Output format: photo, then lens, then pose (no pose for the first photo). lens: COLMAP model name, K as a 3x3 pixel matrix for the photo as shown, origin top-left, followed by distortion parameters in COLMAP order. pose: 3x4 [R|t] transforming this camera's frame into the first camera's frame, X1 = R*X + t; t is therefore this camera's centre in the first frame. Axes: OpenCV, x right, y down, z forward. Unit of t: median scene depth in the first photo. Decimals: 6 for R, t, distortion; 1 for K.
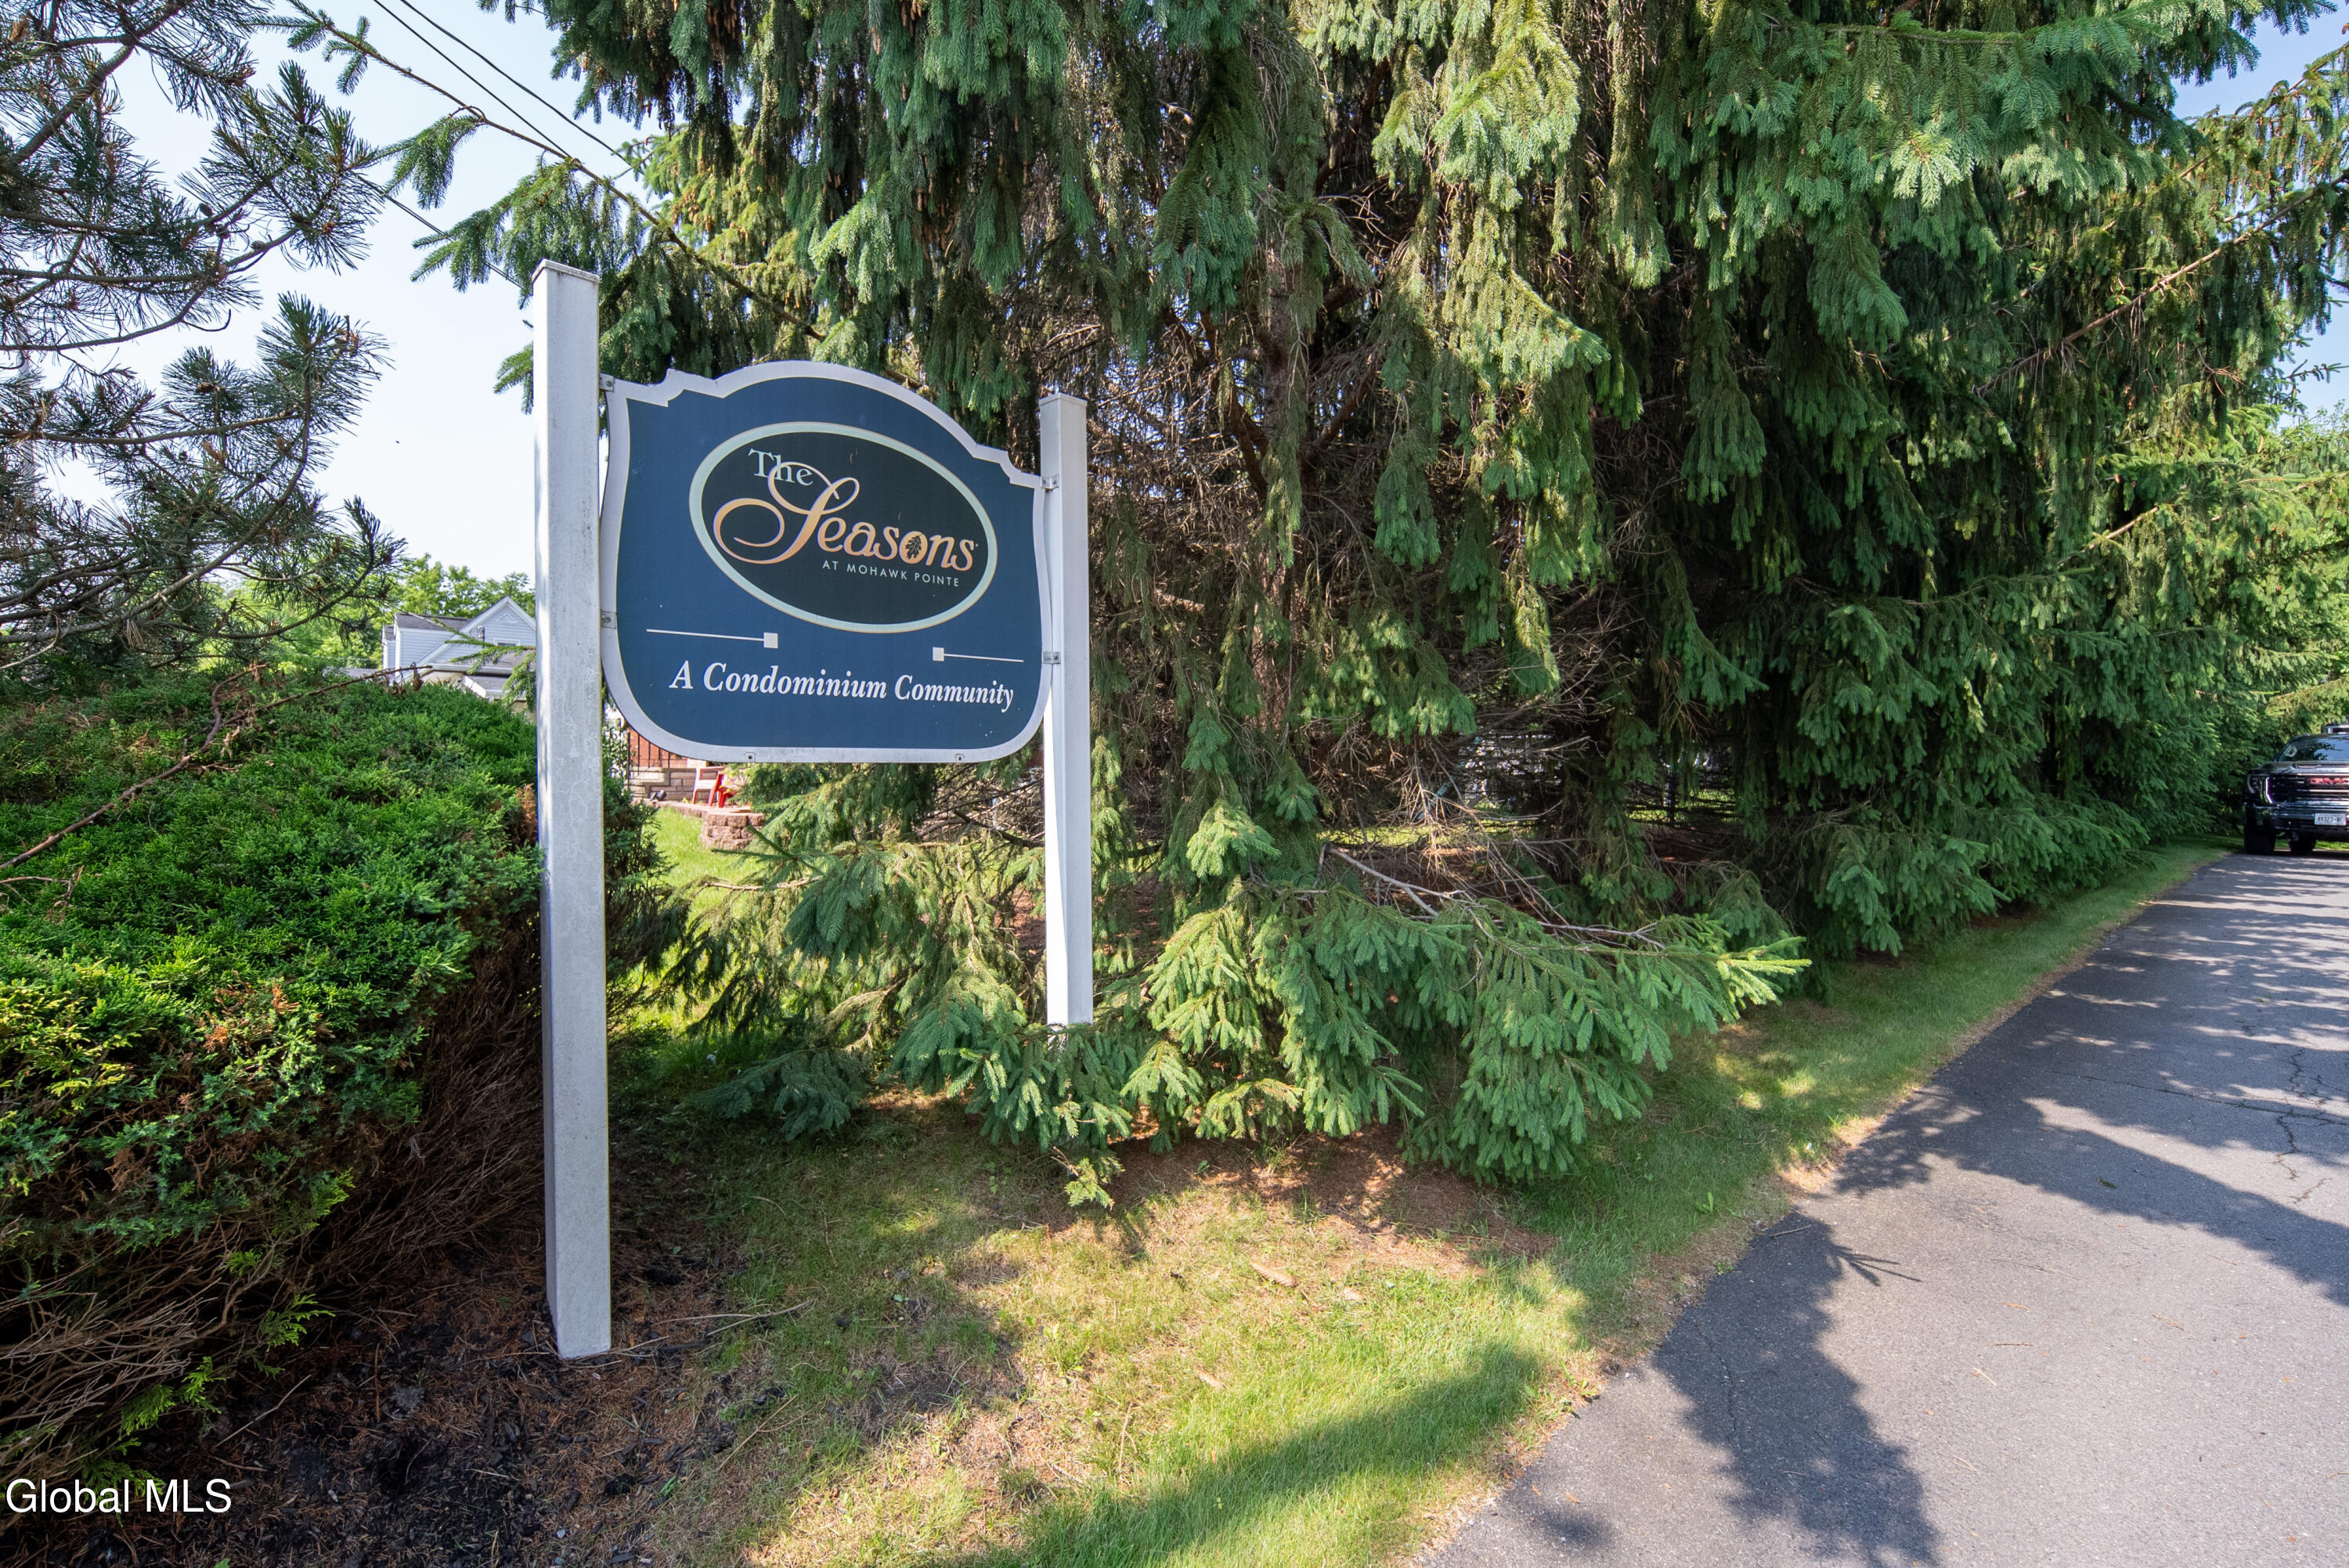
lens RADIAL K [[1071.9, 0, 1173.0], [0, 1071.9, 792.2], [0, 0, 1]] dist [-0.000270, -0.000402]
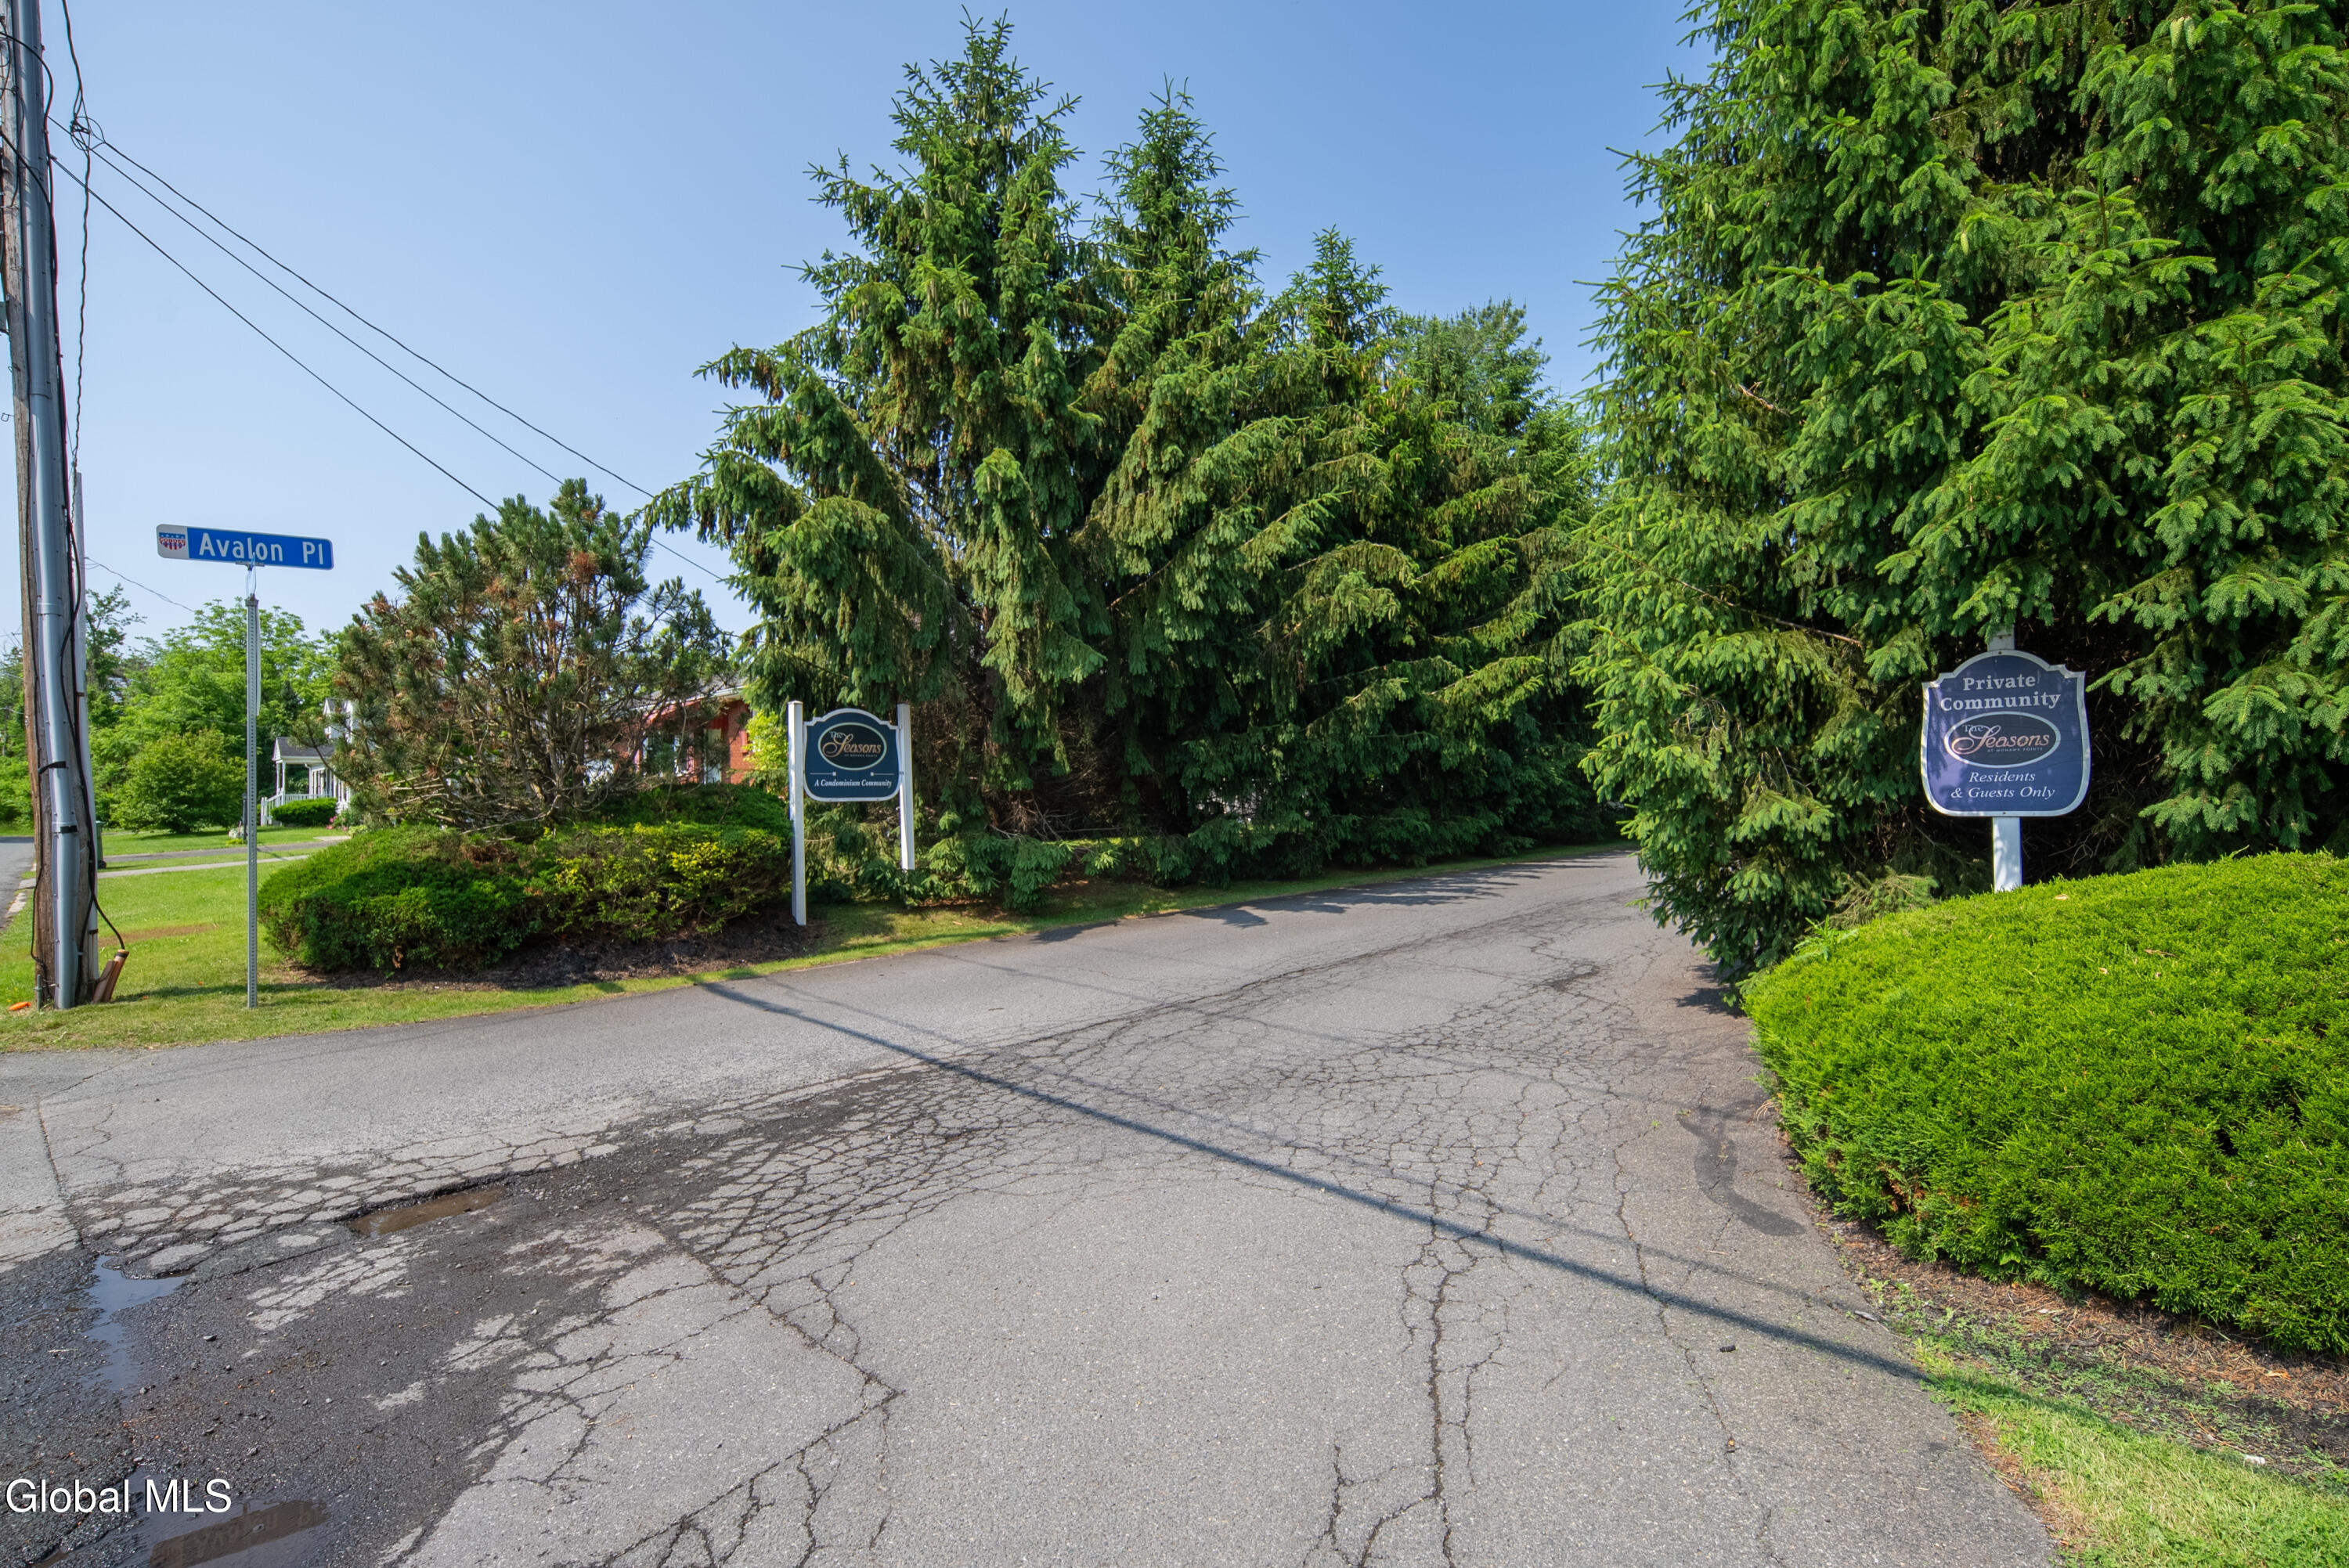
lens RADIAL K [[1071.9, 0, 1173.0], [0, 1071.9, 792.2], [0, 0, 1]] dist [-0.000270, -0.000402]
pose [[0.995552, -0.018792, 0.092325, 0.510520], [0.021555, 0.999347, -0.029014, 0.077342], [-0.091719, 0.030875, 0.995306, -2.978044]]
